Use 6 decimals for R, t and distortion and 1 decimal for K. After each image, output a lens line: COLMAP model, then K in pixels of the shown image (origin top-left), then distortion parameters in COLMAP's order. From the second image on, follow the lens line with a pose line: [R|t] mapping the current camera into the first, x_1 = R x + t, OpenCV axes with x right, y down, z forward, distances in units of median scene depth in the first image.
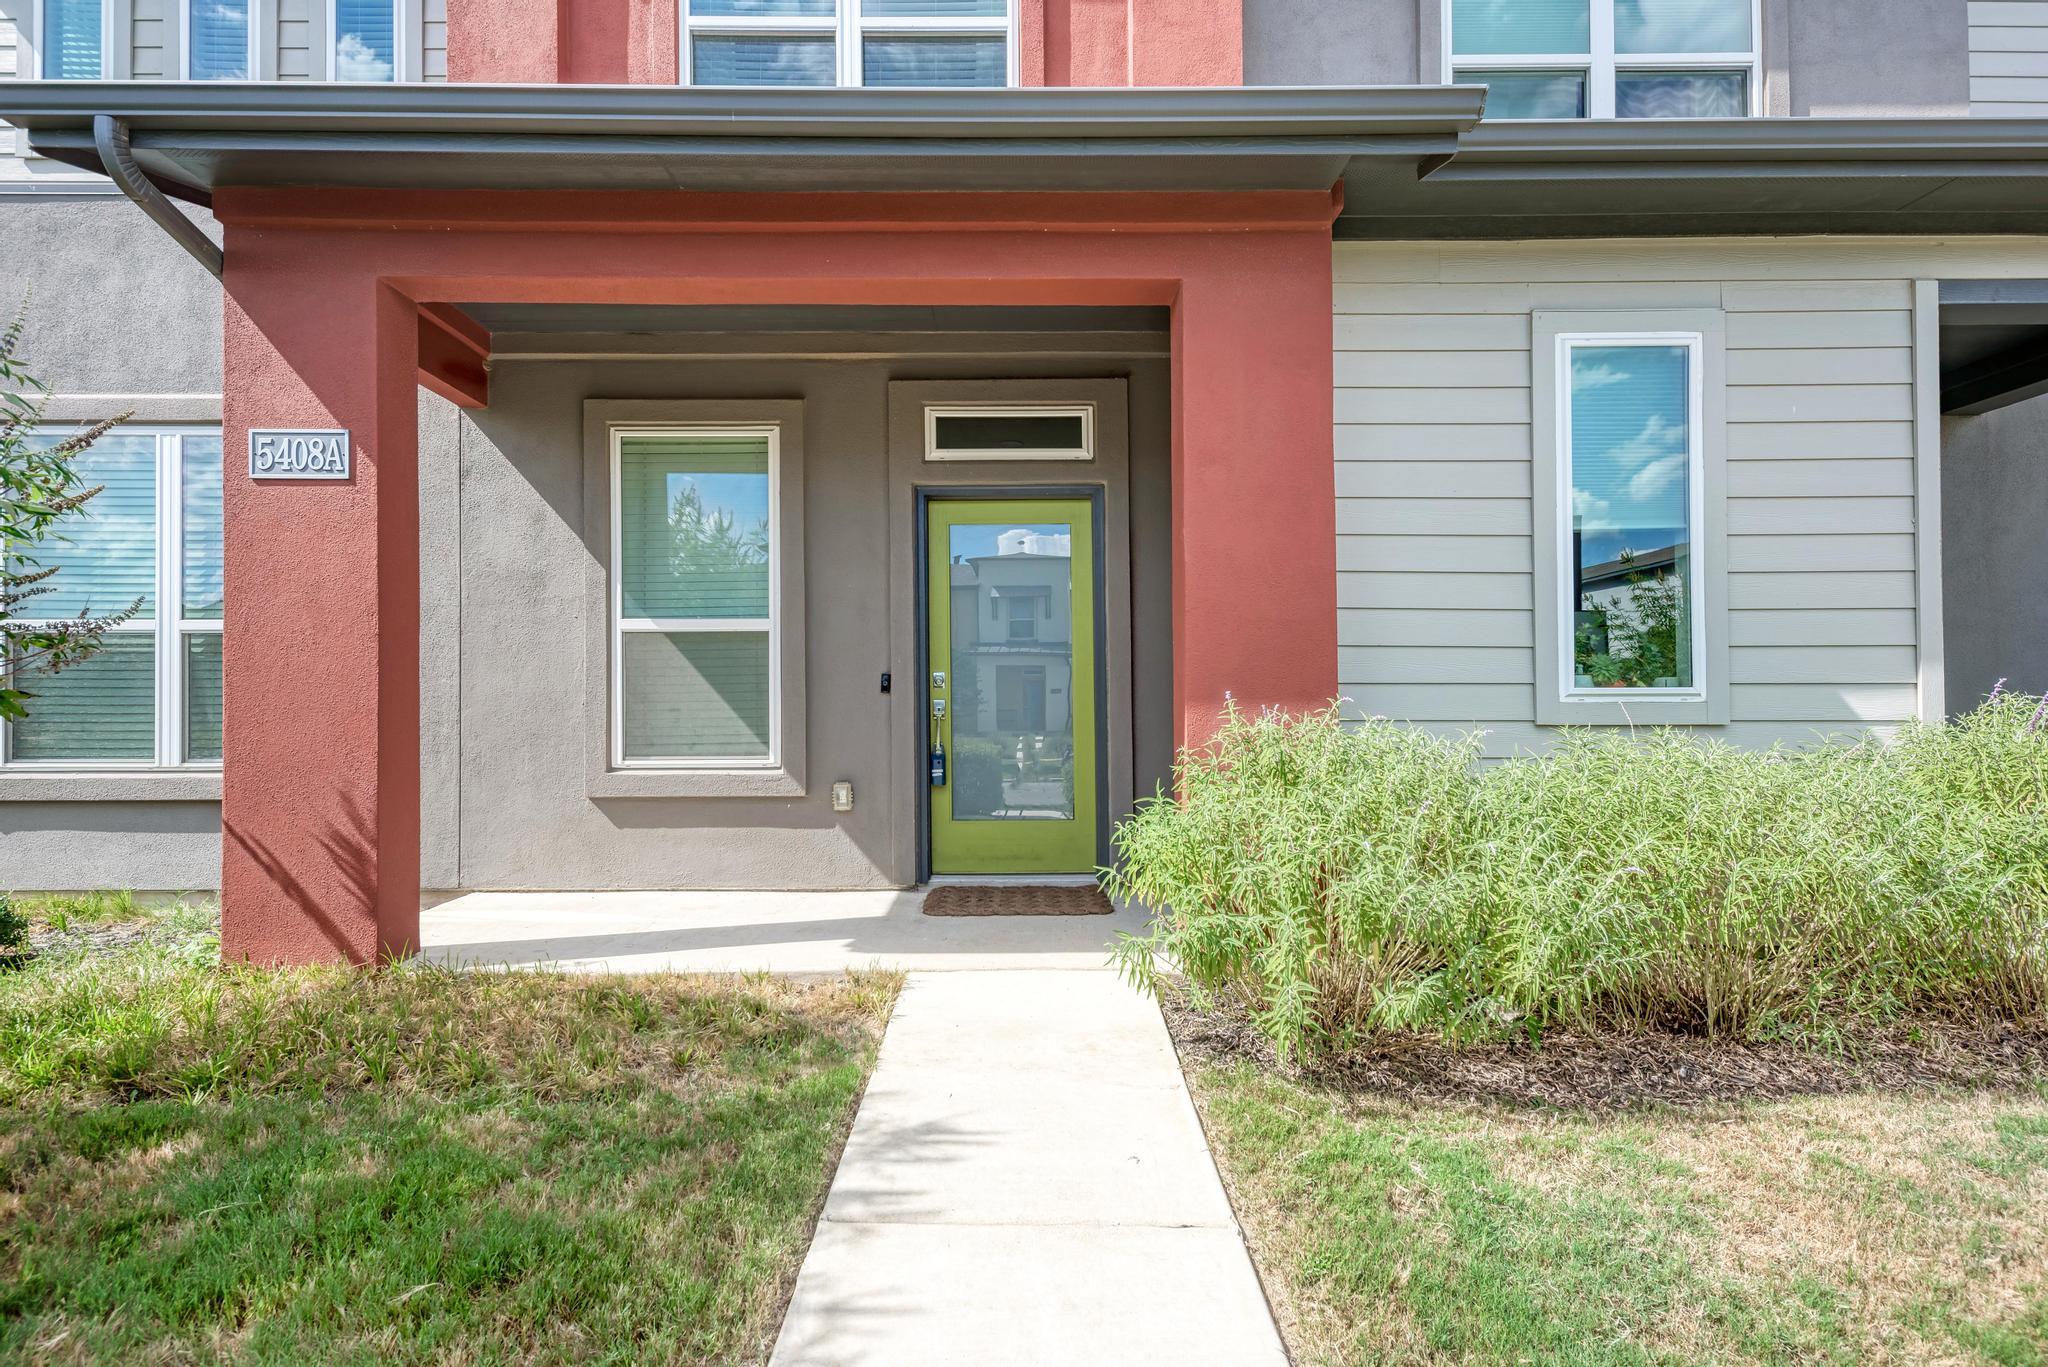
lens RADIAL K [[1011.8, 0, 1025.4], [0, 1011.8, 683.2], [0, 0, 1]] dist [0.002059, -0.000490]
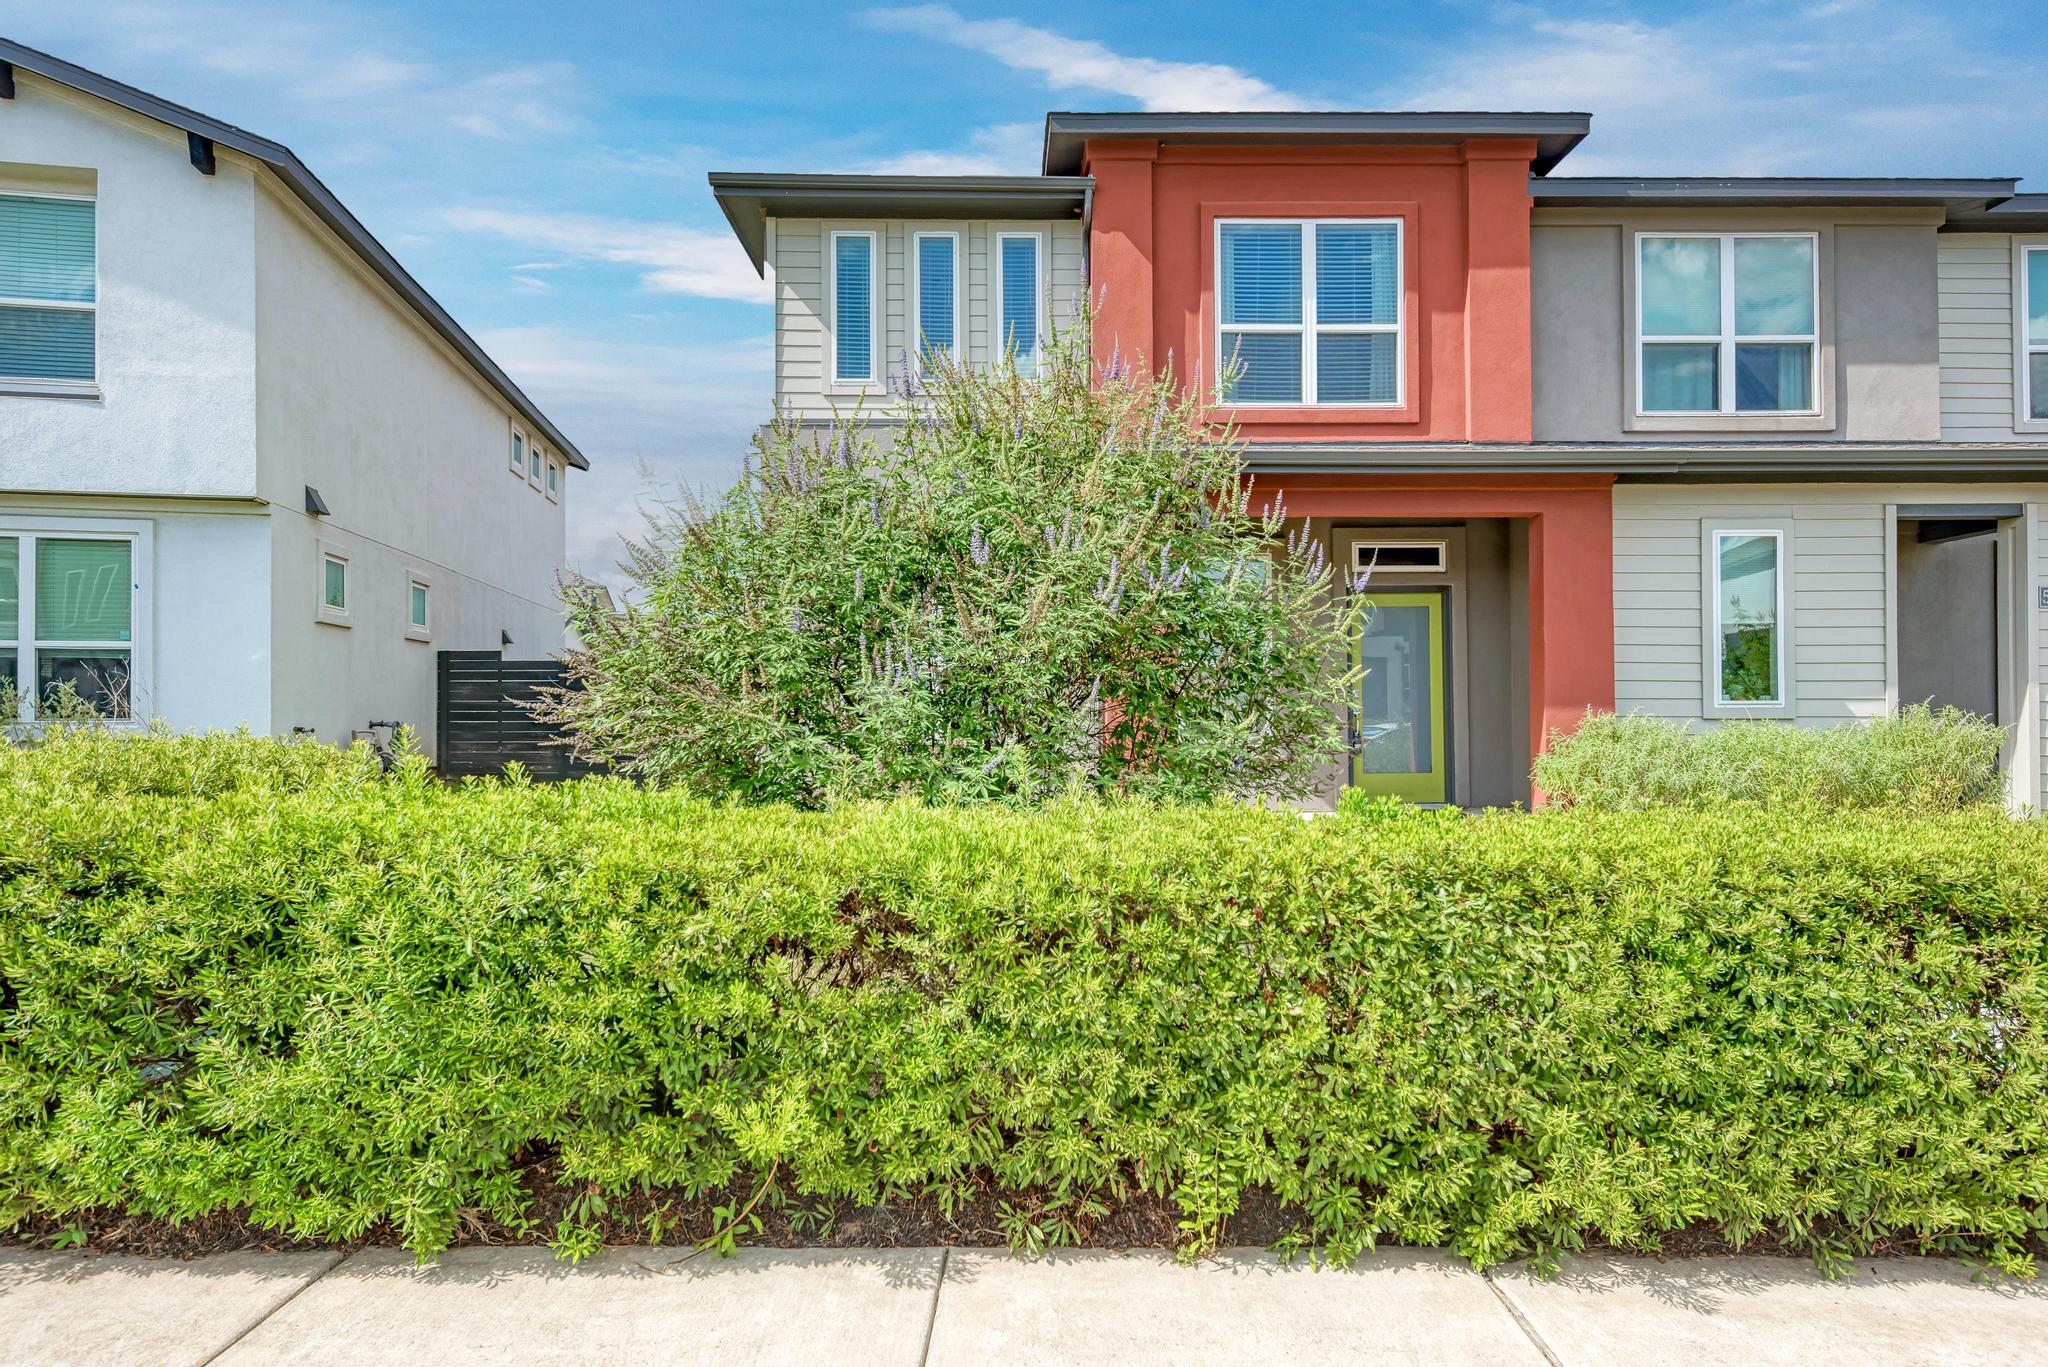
lens RADIAL K [[1170.5, 0, 1022.6], [0, 1170.5, 685.9], [0, 0, 1]] dist [-0.001325, 0.000860]
pose [[0.999995, -0.000257, 0.003275, -0.894754], [0.000253, 0.999999, 0.001270, -0.029276], [-0.003275, -0.001269, 0.999994, -1.387396]]
